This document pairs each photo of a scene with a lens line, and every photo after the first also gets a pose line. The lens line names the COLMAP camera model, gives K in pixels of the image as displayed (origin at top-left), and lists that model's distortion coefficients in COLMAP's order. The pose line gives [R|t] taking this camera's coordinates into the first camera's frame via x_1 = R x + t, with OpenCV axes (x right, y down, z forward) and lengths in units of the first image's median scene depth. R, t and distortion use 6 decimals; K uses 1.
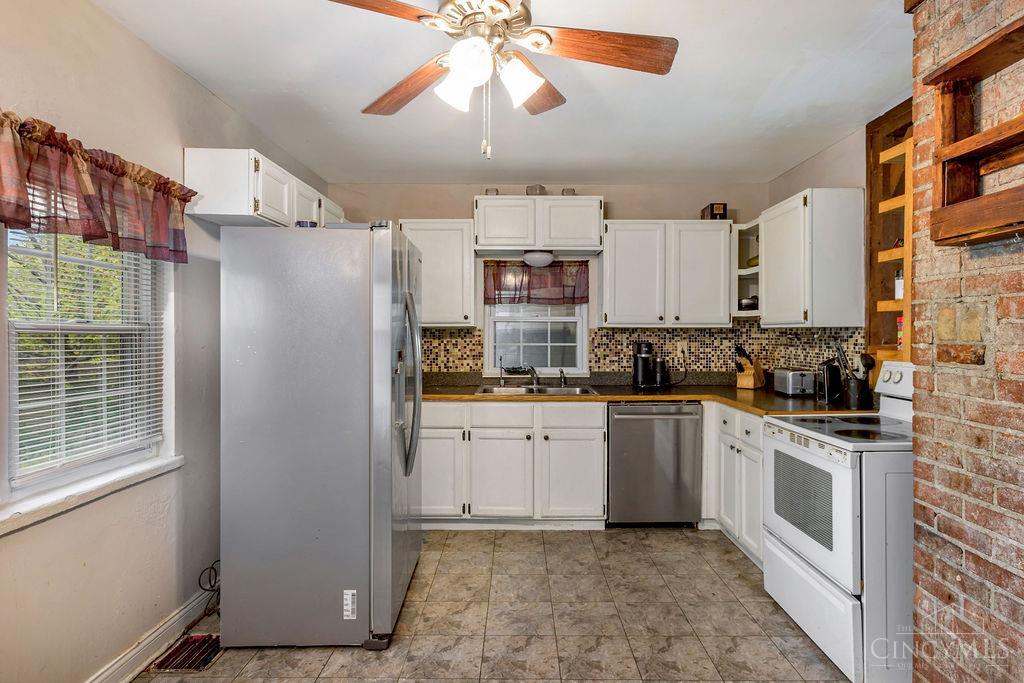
lens RADIAL K [[558.5, 0, 515.4], [0, 558.5, 336.4], [0, 0, 1]] dist [0.003662, -0.002824]
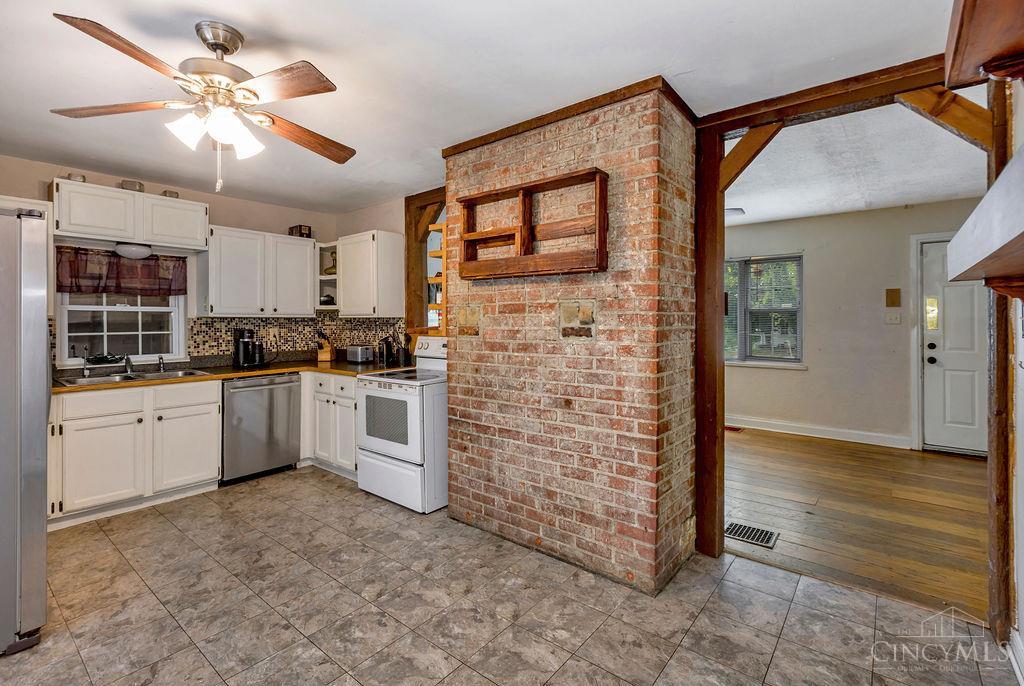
lens RADIAL K [[475.9, 0, 513.4], [0, 475.9, 315.4], [0, 0, 1]] dist [0.010536, -0.000740]
pose [[0.628216, 0.004773, 0.778024, -0.221561], [0.008665, 0.999876, -0.013130, -0.001034], [-0.777991, 0.014990, 0.628097, -0.117522]]
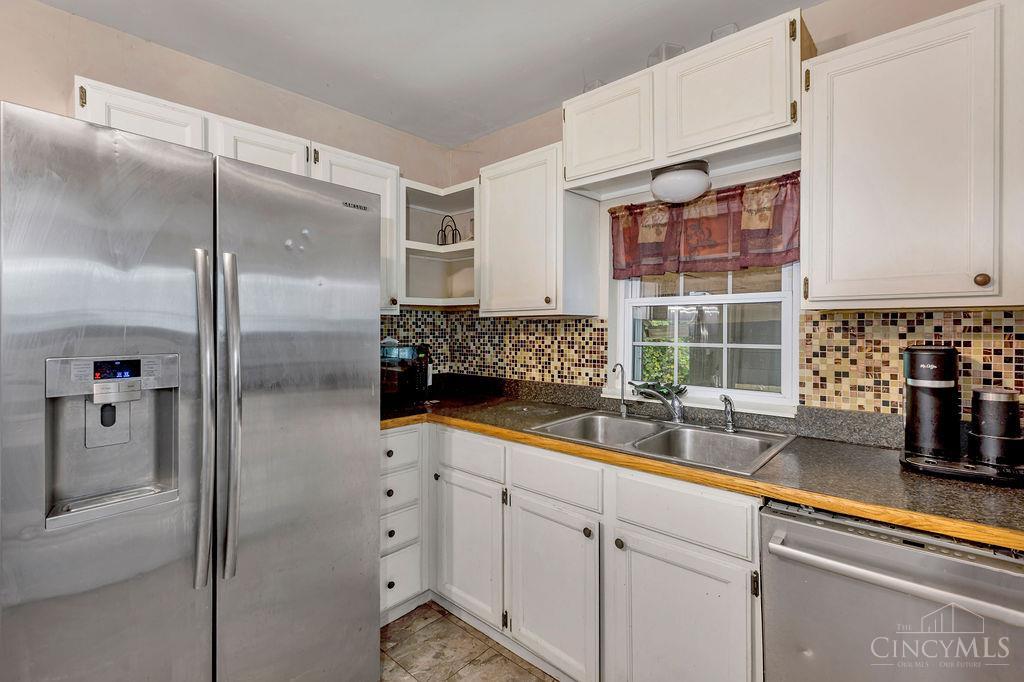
lens RADIAL K [[475.9, 0, 523.5], [0, 475.9, 323.4], [0, 0, 1]] dist [0.010536, -0.000740]
pose [[0.748360, -0.008784, -0.663234, 0.245693], [-0.001531, 0.999887, -0.014971, -0.000197], [0.663291, 0.012219, 0.748262, 0.590408]]
